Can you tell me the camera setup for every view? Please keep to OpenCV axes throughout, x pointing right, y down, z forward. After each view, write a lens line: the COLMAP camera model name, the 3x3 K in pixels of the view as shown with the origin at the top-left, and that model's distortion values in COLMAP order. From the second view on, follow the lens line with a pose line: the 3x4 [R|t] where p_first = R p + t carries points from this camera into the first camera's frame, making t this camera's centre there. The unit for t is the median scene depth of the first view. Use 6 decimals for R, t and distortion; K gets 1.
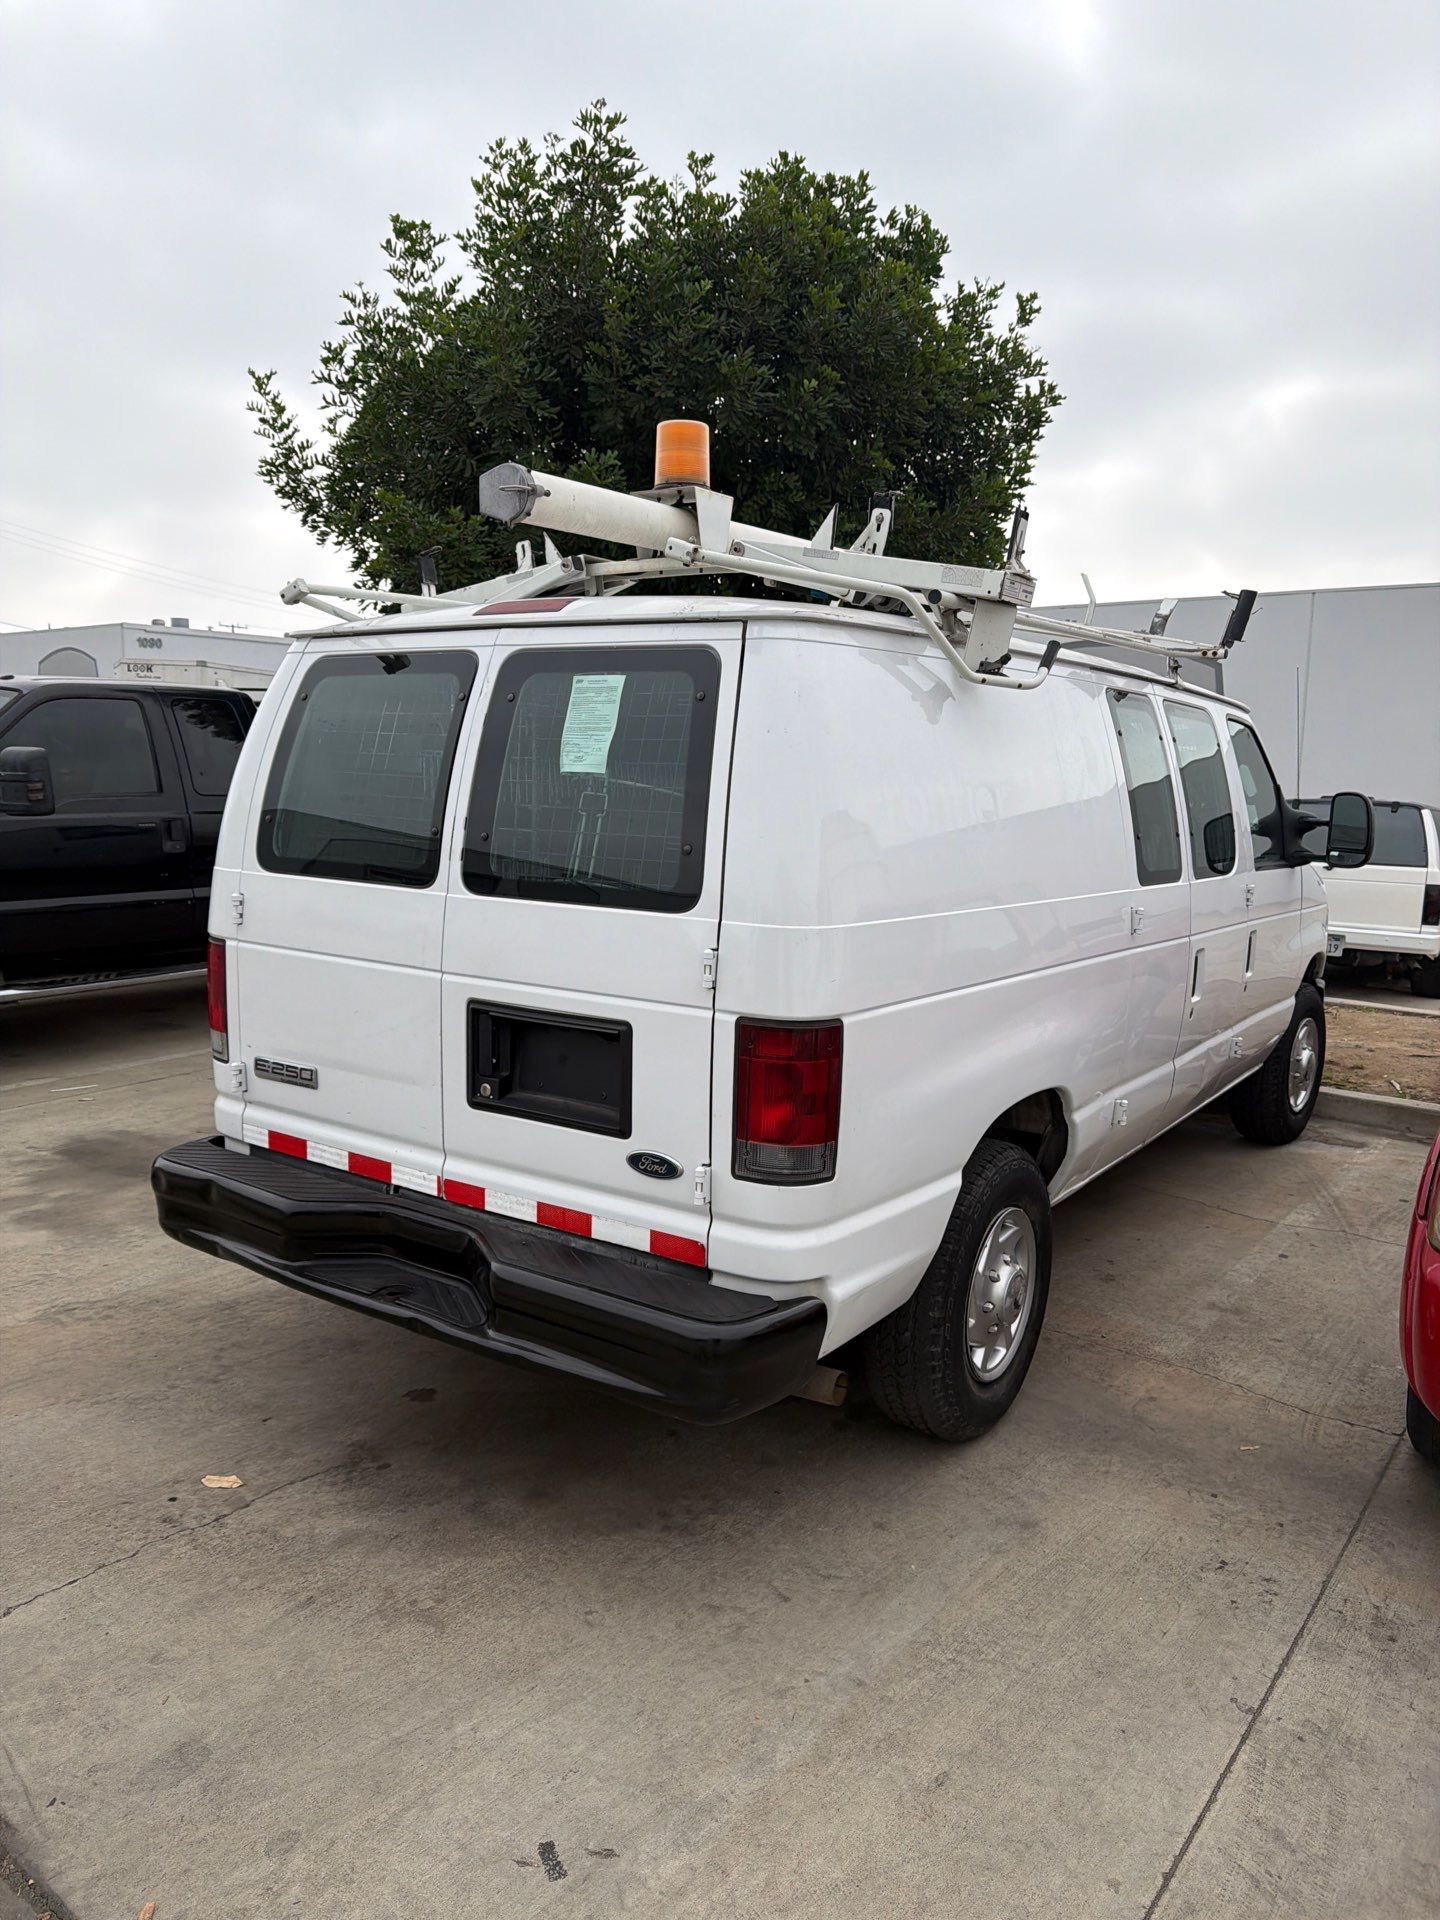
lens RADIAL K [[1390.4, 0, 730.7], [0, 1390.4, 917.7], [0, 0, 1]] dist [0.025983, -0.052002]
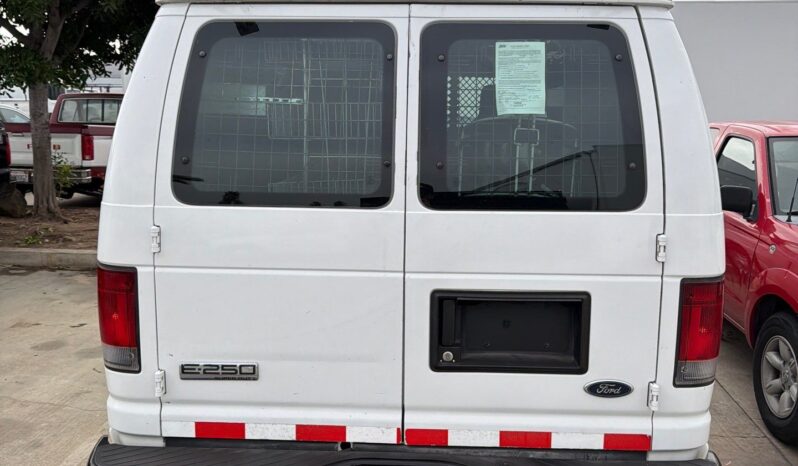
lens RADIAL K [[762.3, 0, 398.6], [0, 762.3, 221.7], [0, 0, 1]] dist [0.086499, -0.007829]
pose [[0.851666, -0.093816, 0.515620, -0.578631], [0.070497, 0.995413, 0.064671, -0.054321], [-0.519322, -0.018729, 0.854373, 0.403816]]
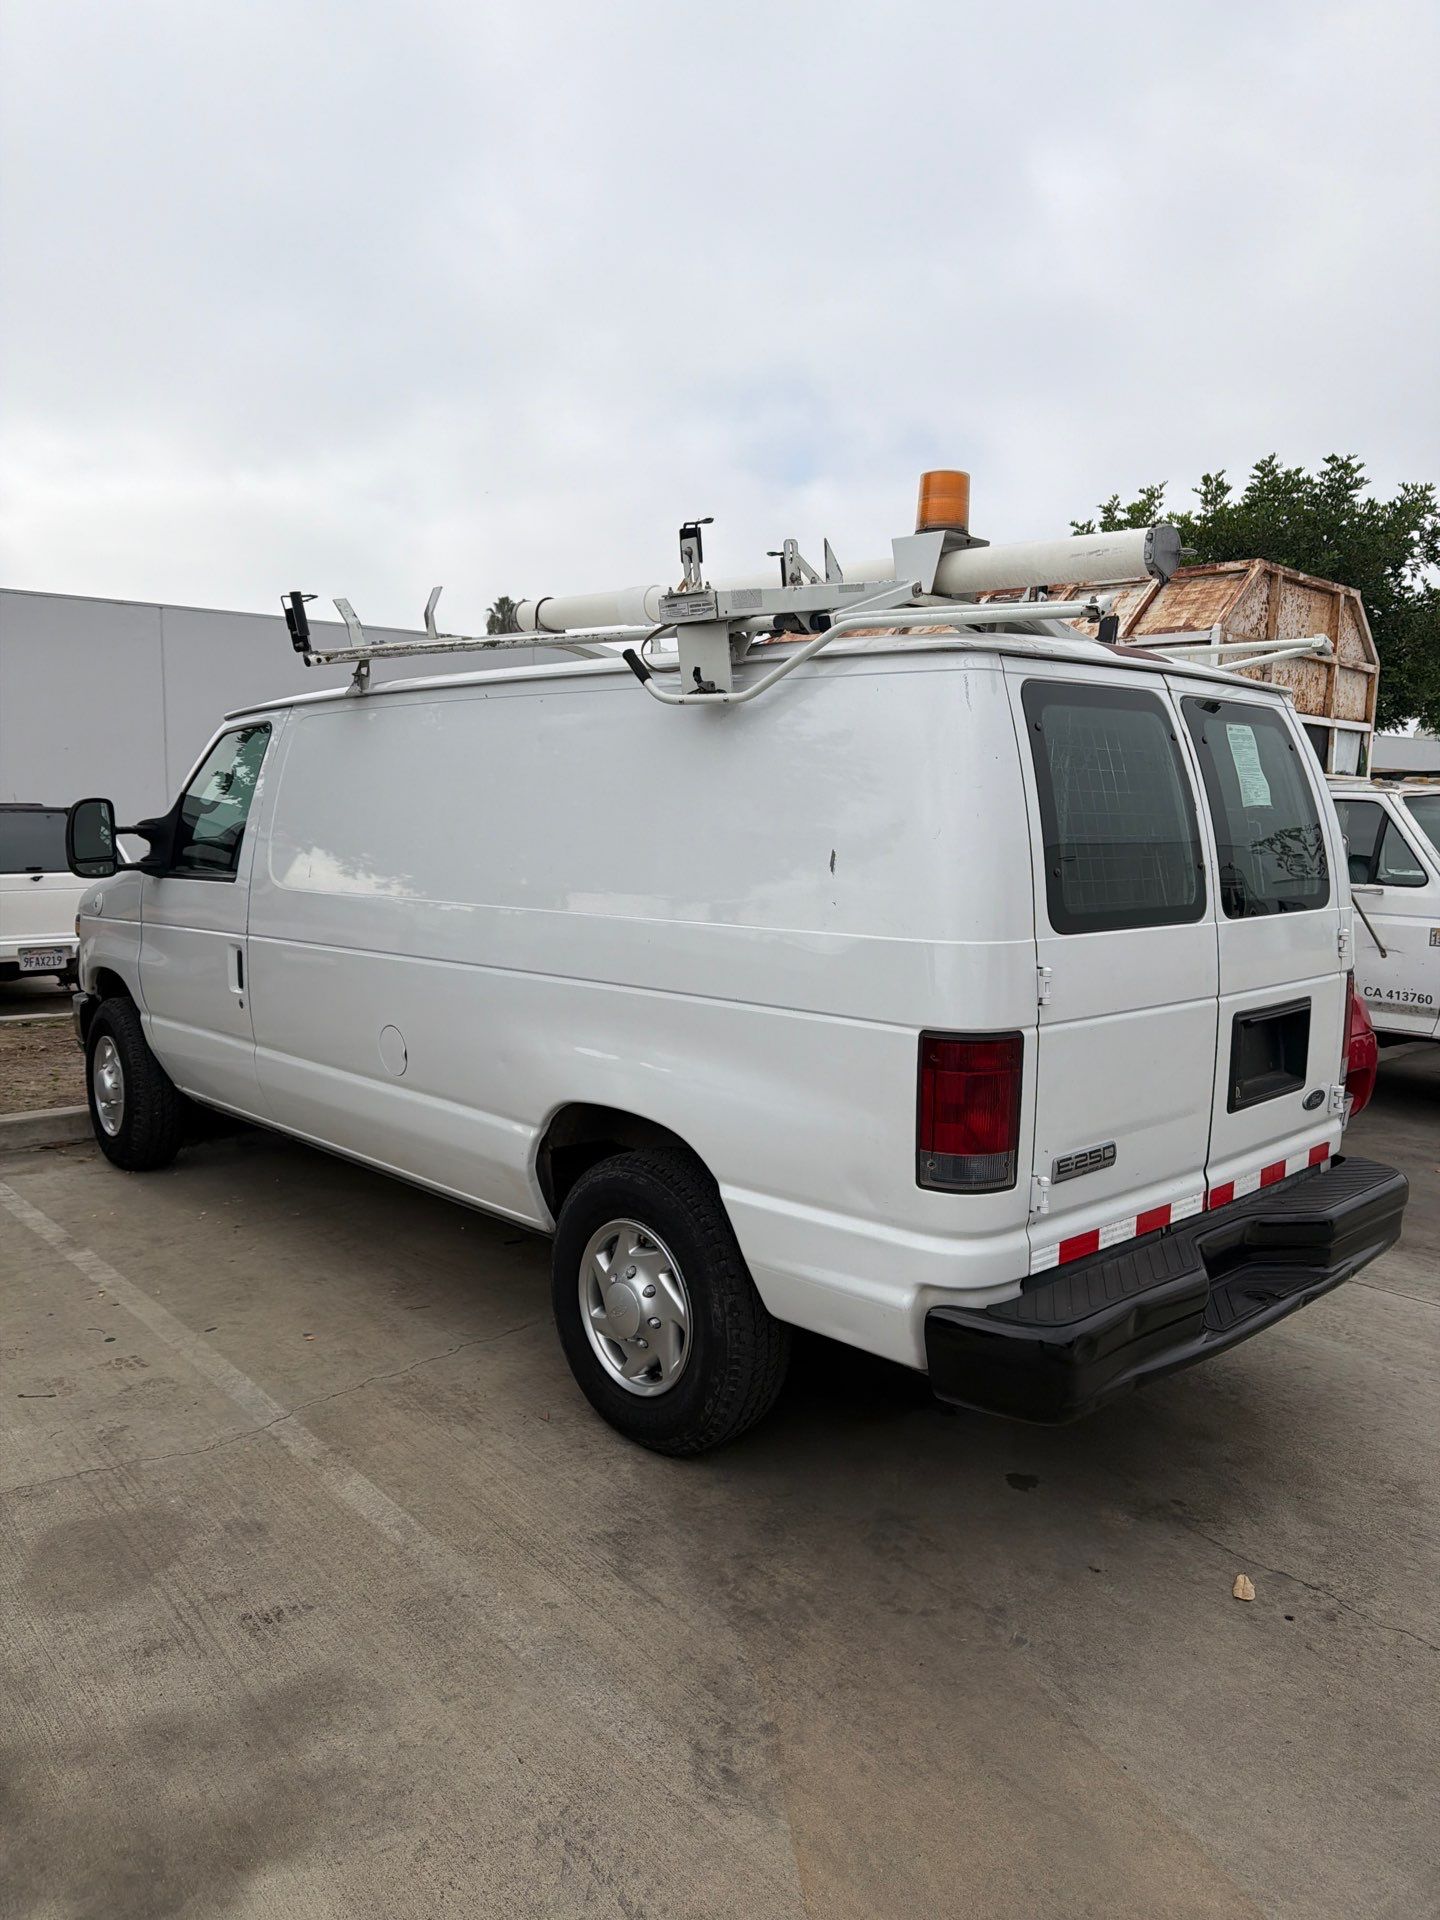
lens RADIAL K [[1347.4, 0, 720.0], [0, 1347.4, 960.0], [0, 0, 1]] dist [0.022788, -0.033649]
pose [[0.203011, -0.120911, 0.971683, -1.296141], [0.104151, 0.989384, 0.101354, -0.133753], [-0.973622, 0.080625, 0.213449, 1.156980]]
